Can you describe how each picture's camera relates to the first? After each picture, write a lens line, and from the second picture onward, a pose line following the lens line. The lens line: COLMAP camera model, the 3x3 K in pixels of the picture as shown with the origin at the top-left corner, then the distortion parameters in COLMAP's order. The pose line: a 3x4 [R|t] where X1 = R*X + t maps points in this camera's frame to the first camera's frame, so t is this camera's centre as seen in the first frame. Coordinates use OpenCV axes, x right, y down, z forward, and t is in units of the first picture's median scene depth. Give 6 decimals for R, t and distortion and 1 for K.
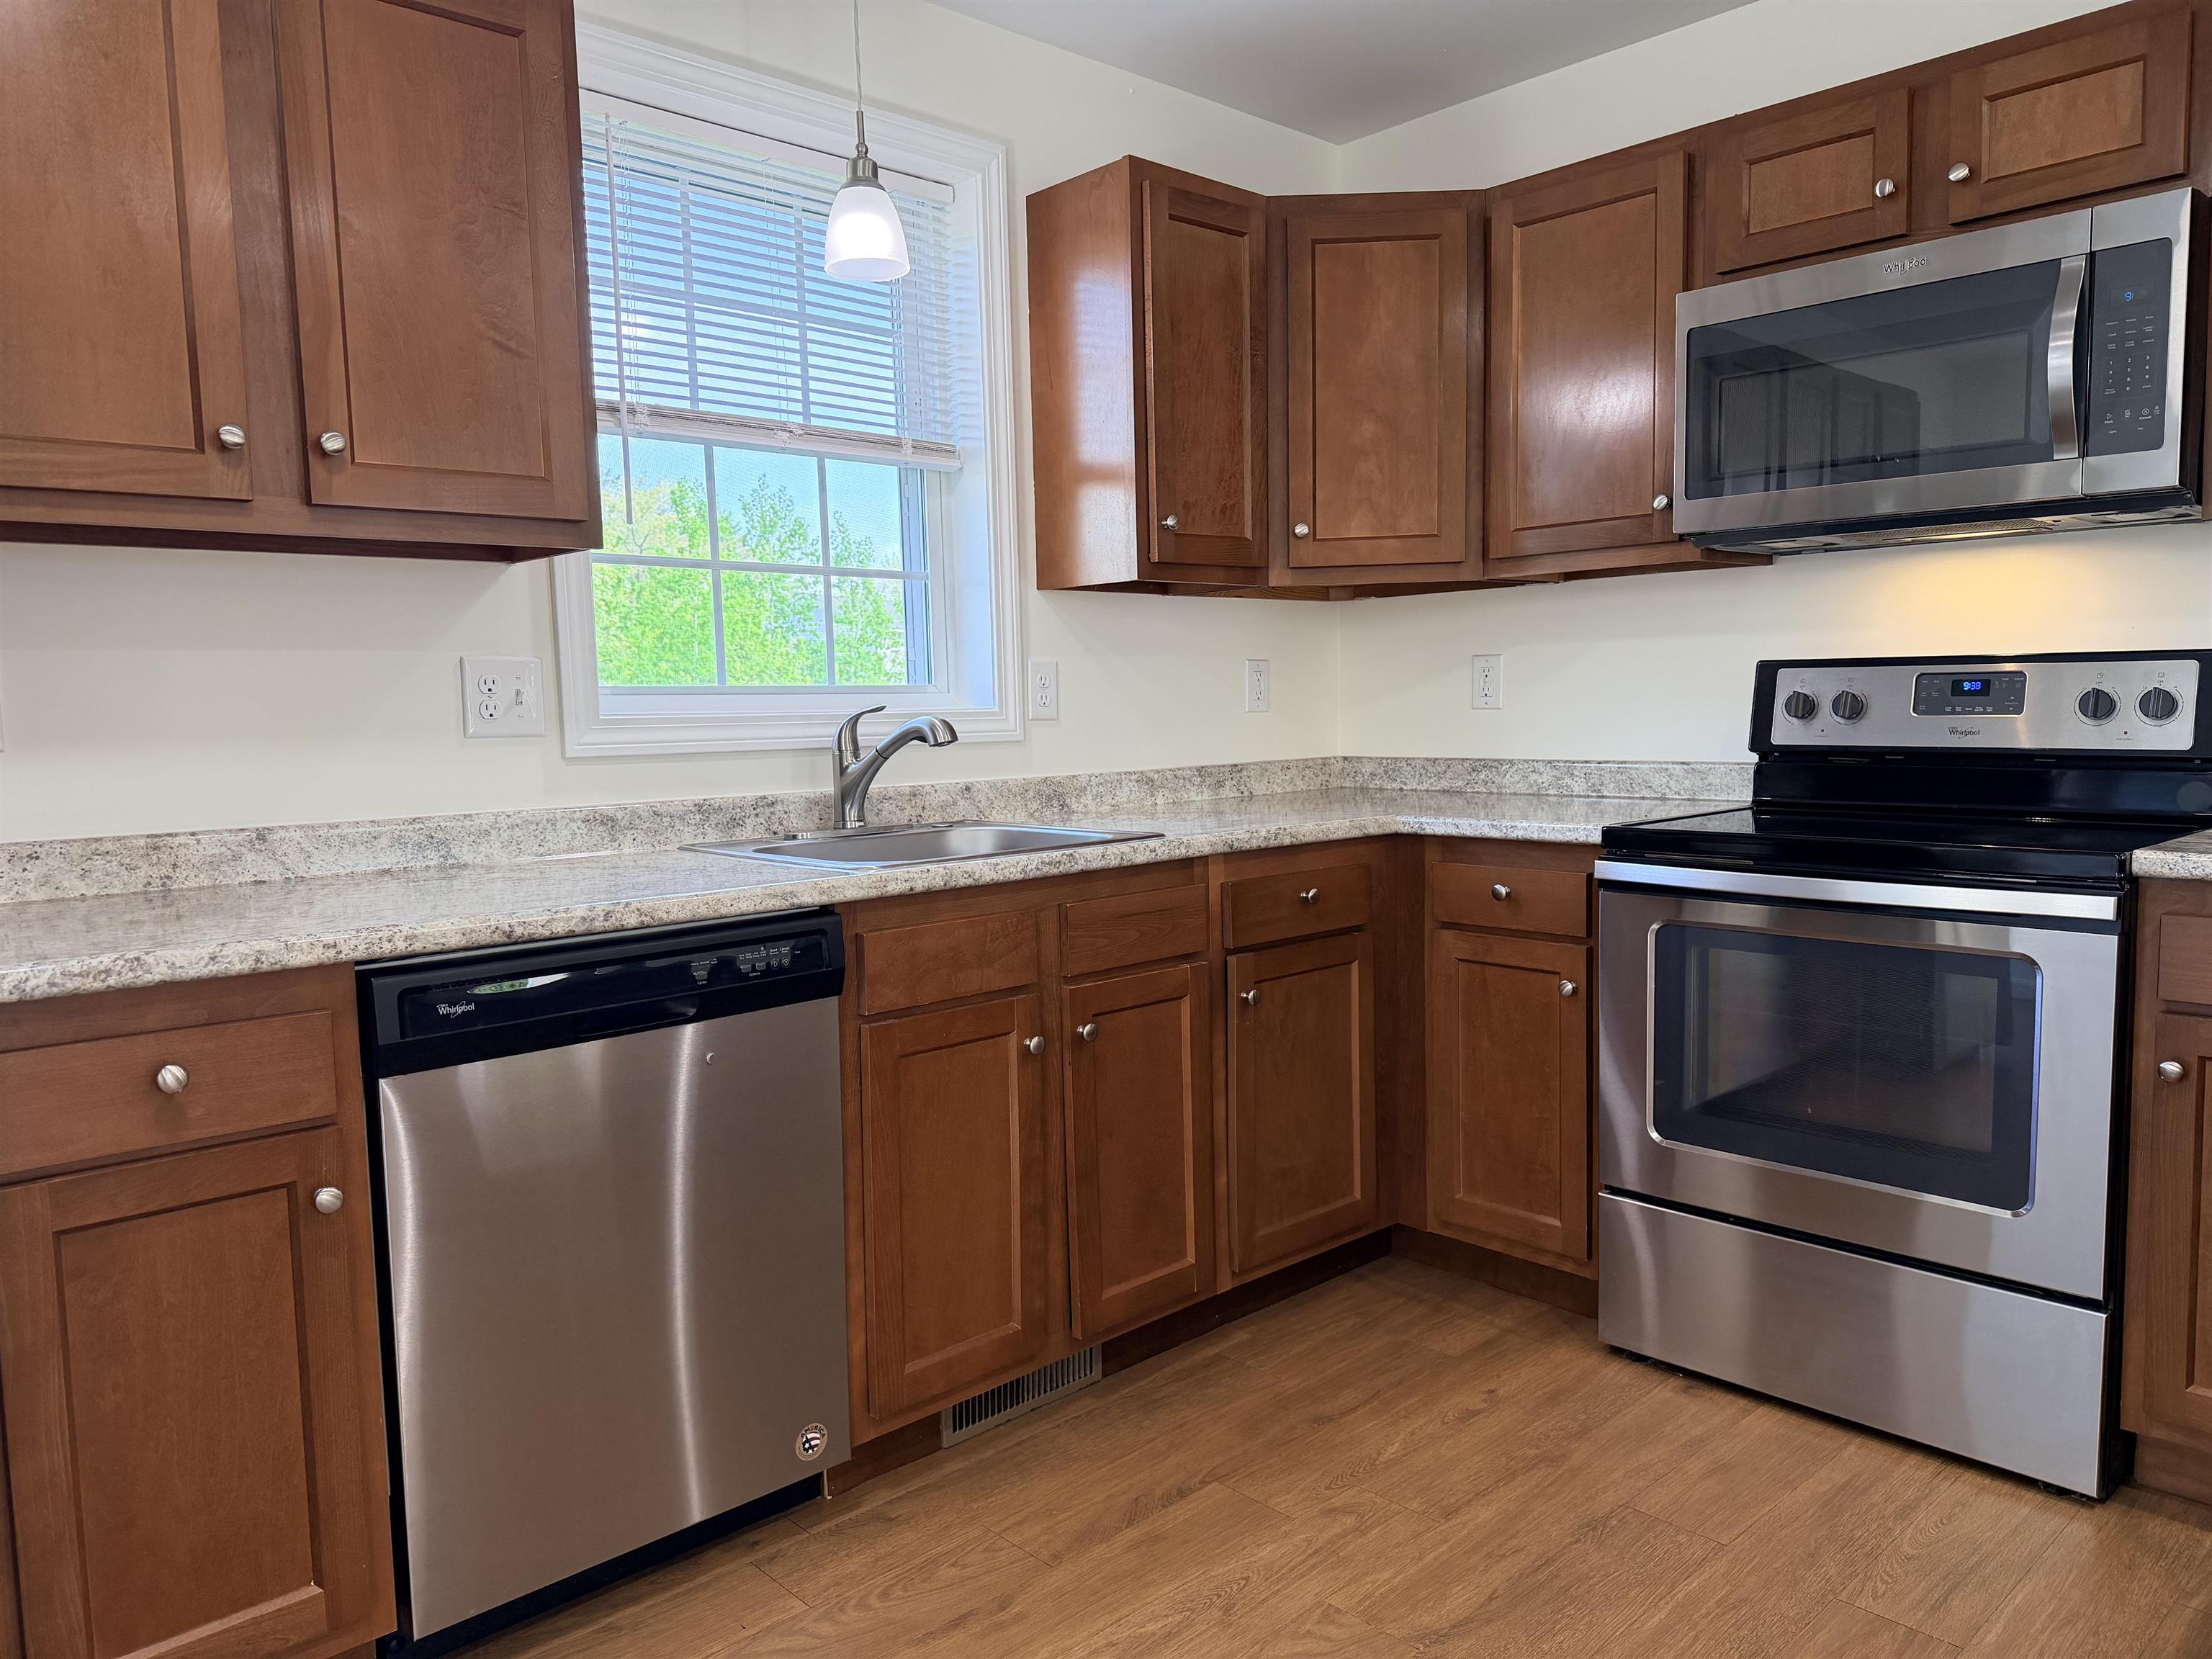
lens RADIAL K [[1555.0, 0, 1103.3], [0, 1555.0, 836.4], [0, 0, 1]] dist [0.048952, -0.057538]
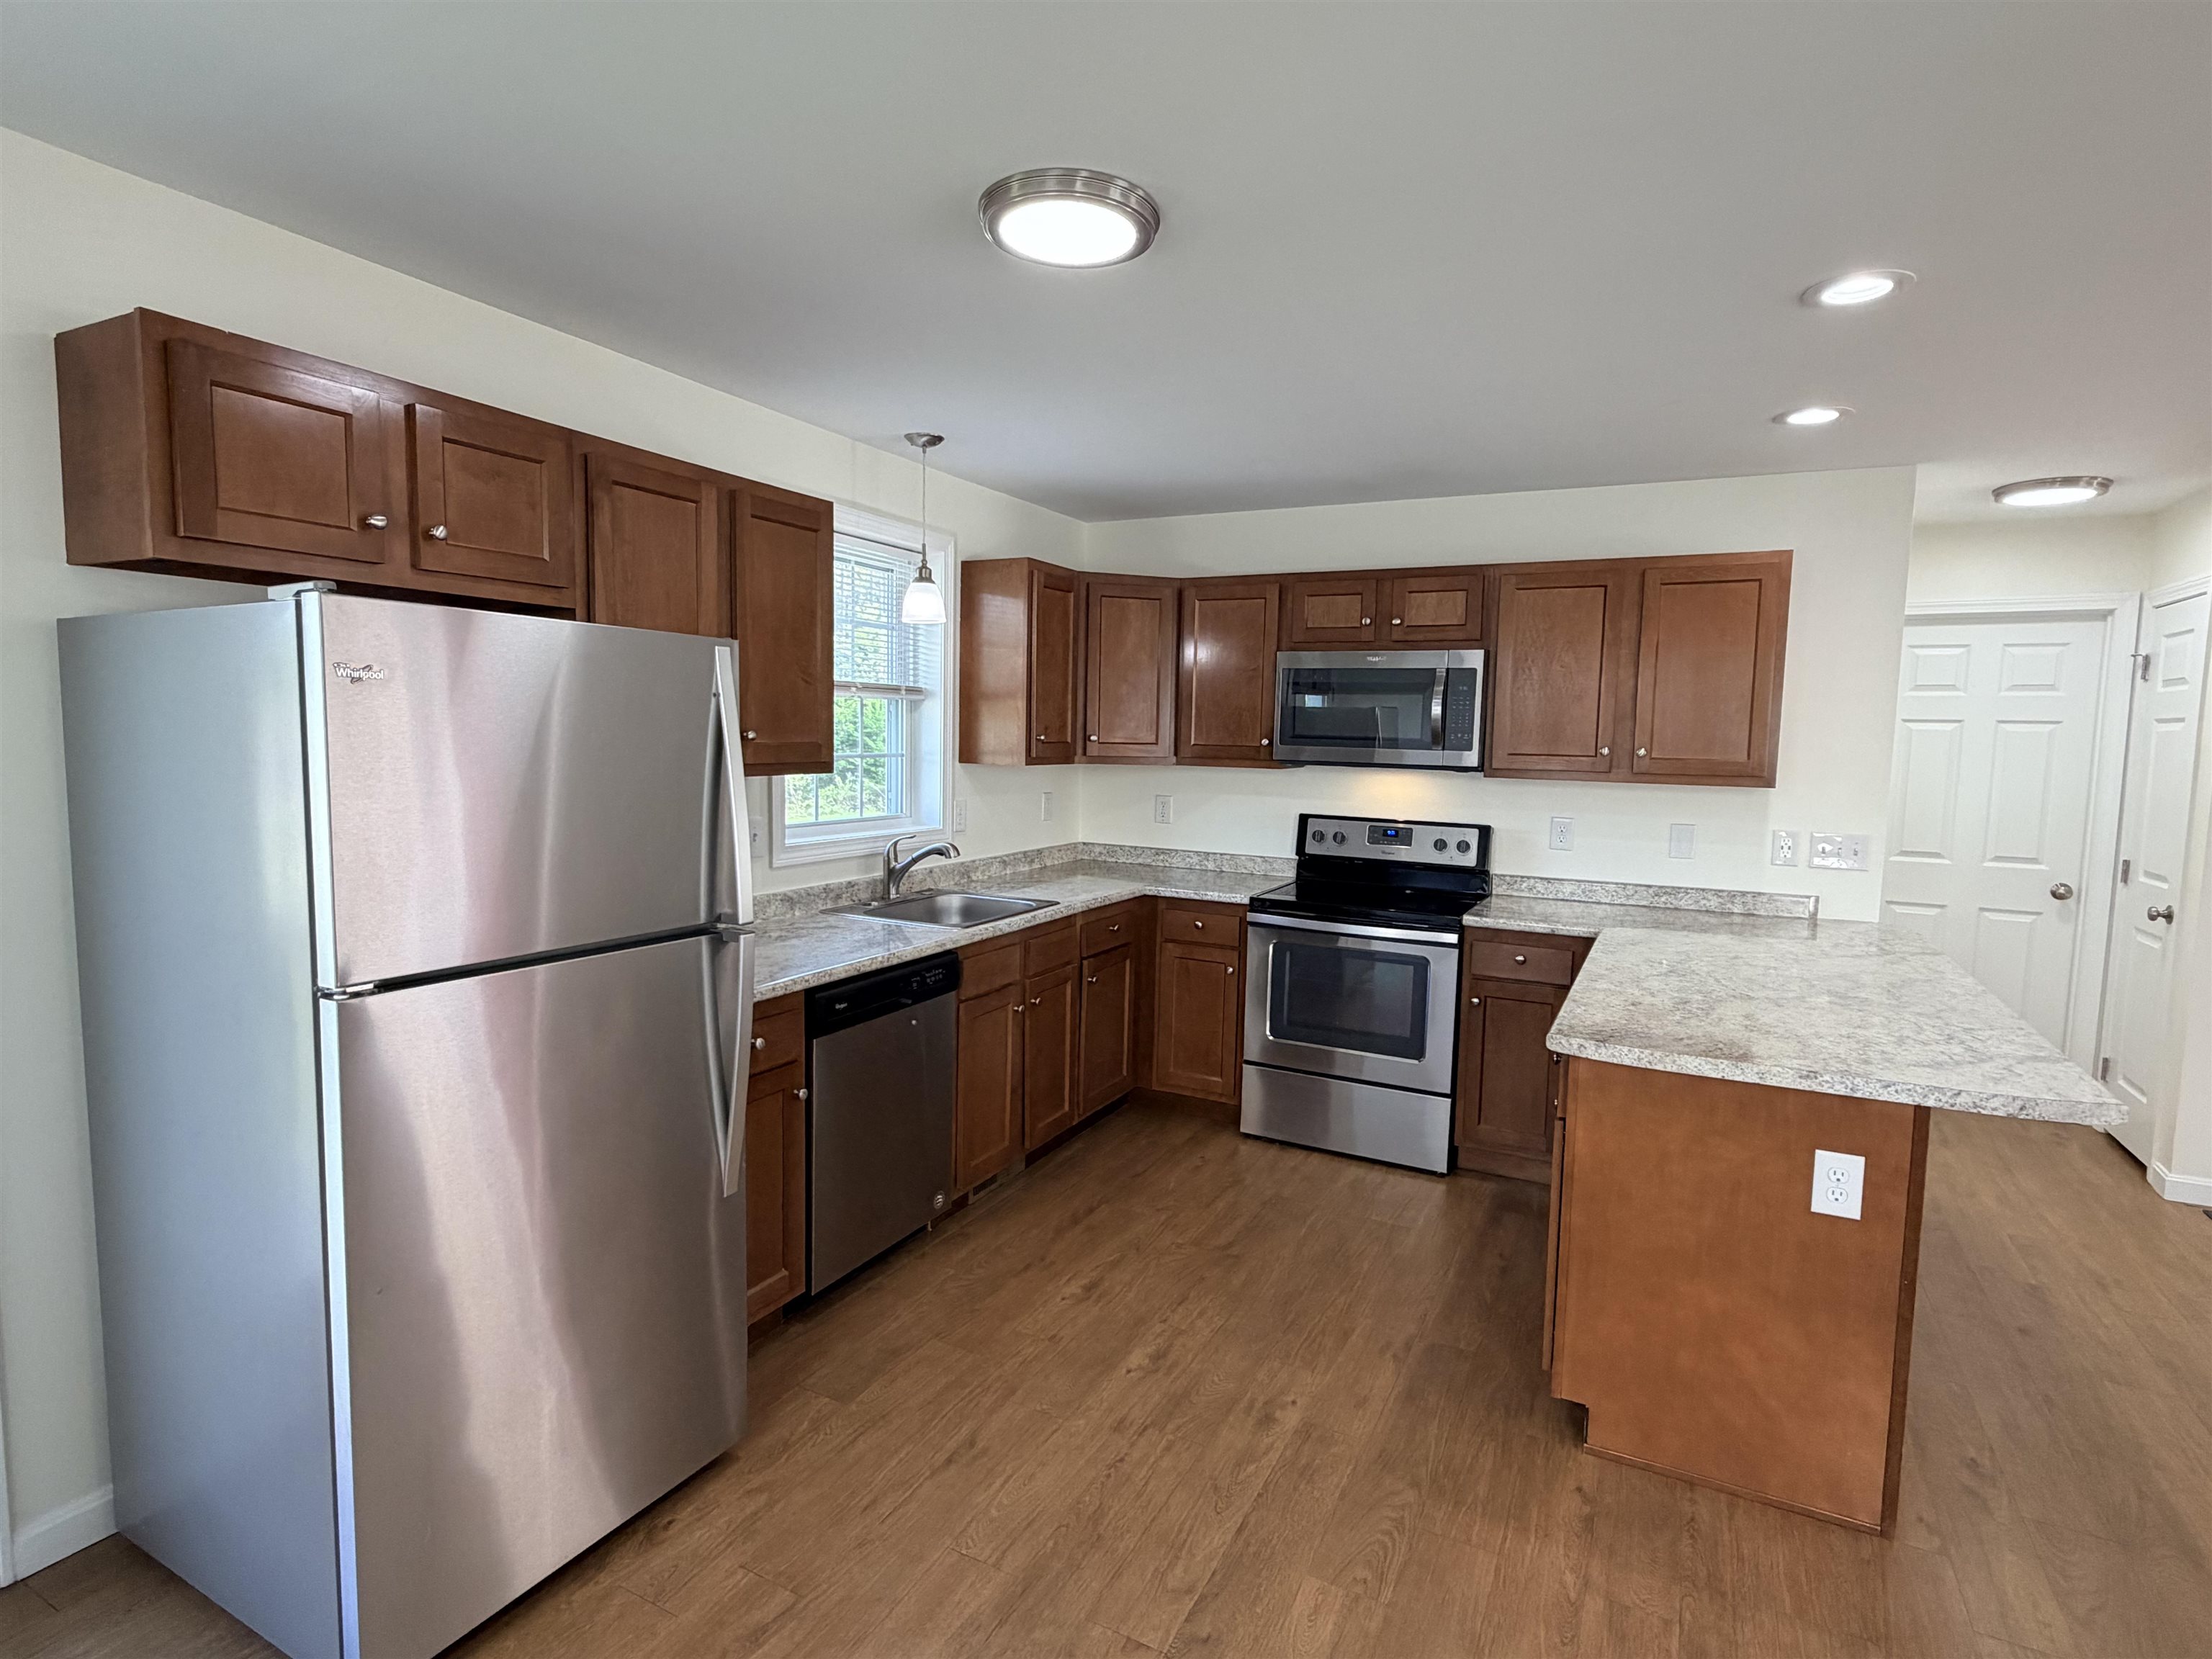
lens RADIAL K [[1131.1, 0, 1090.4], [0, 1131.1, 830.5], [0, 0, 1]] dist [-0.005568, 0.002149]
pose [[0.944581, 0.012153, 0.328053, -0.398640], [-0.013787, 0.999901, 0.002653, -0.097340], [-0.327989, -0.007029, 0.944656, -0.408438]]
